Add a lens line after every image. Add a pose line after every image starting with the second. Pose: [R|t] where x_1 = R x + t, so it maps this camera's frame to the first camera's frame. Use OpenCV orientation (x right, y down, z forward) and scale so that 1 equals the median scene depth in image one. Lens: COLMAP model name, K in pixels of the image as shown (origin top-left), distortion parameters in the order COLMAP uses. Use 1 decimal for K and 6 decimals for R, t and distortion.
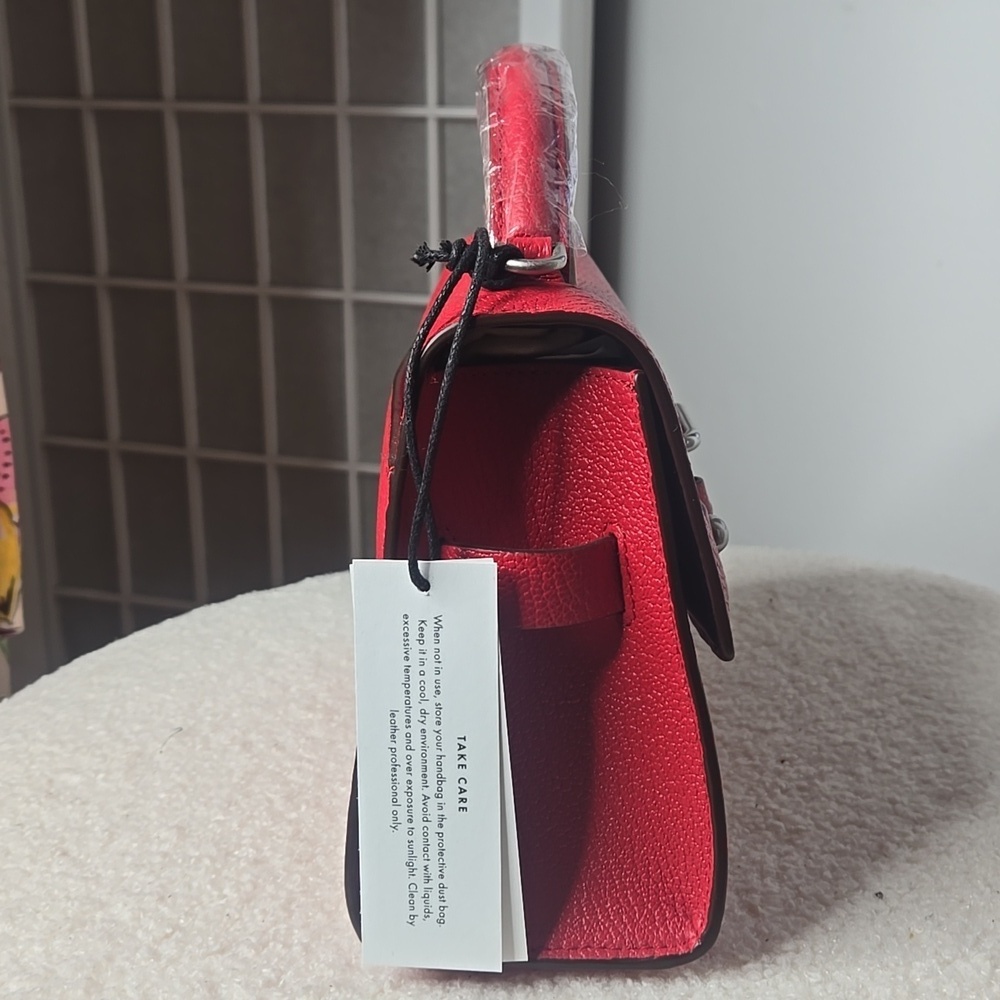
lens RADIAL K [[1436.7, 0, 498.9], [0, 1436.7, 502.9], [0, 0, 1]] dist [0.019686, 0.000000]
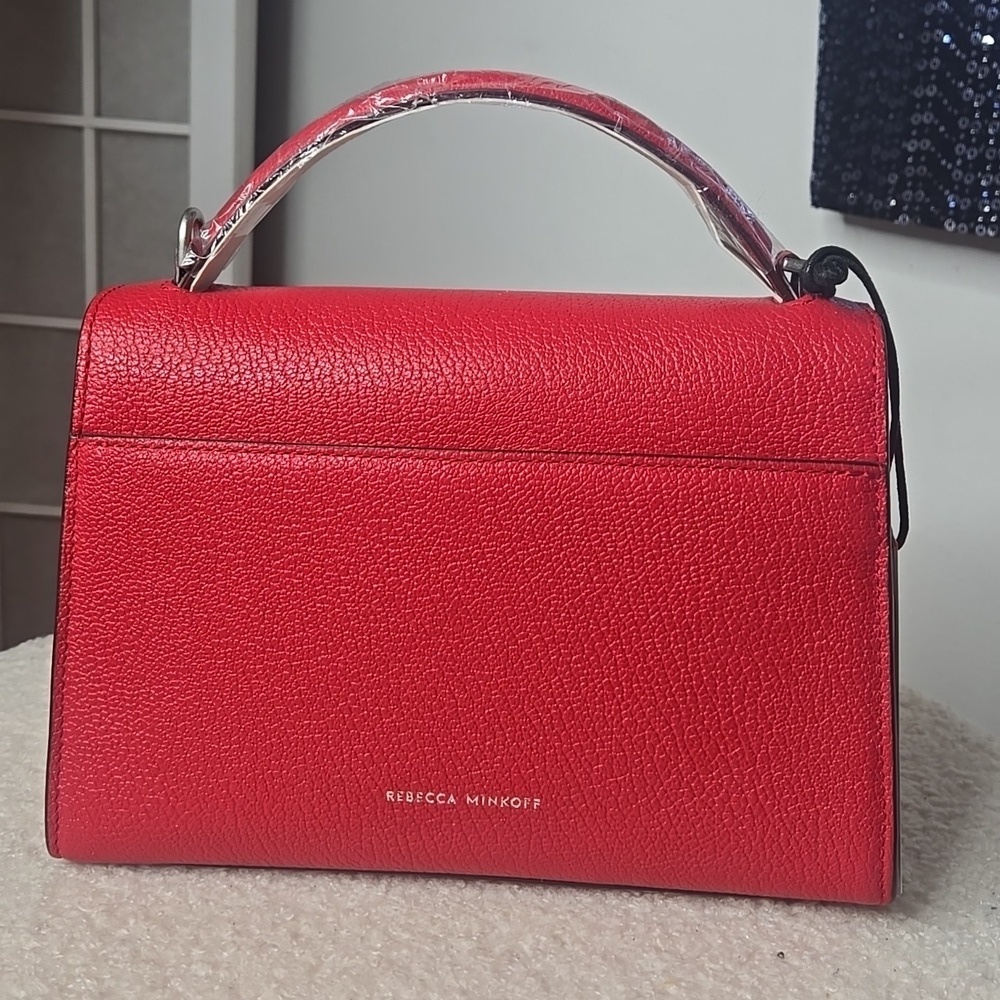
lens RADIAL K [[1436.7, 0, 502.1], [0, 1436.7, 501.8], [0, 0, 1]] dist [0.019686, 0.000000]
pose [[0.952226, -0.018447, 0.304837, -0.184911], [0.022431, 0.999703, -0.009572, -0.029667], [-0.304570, 0.015953, 0.952356, 0.095243]]
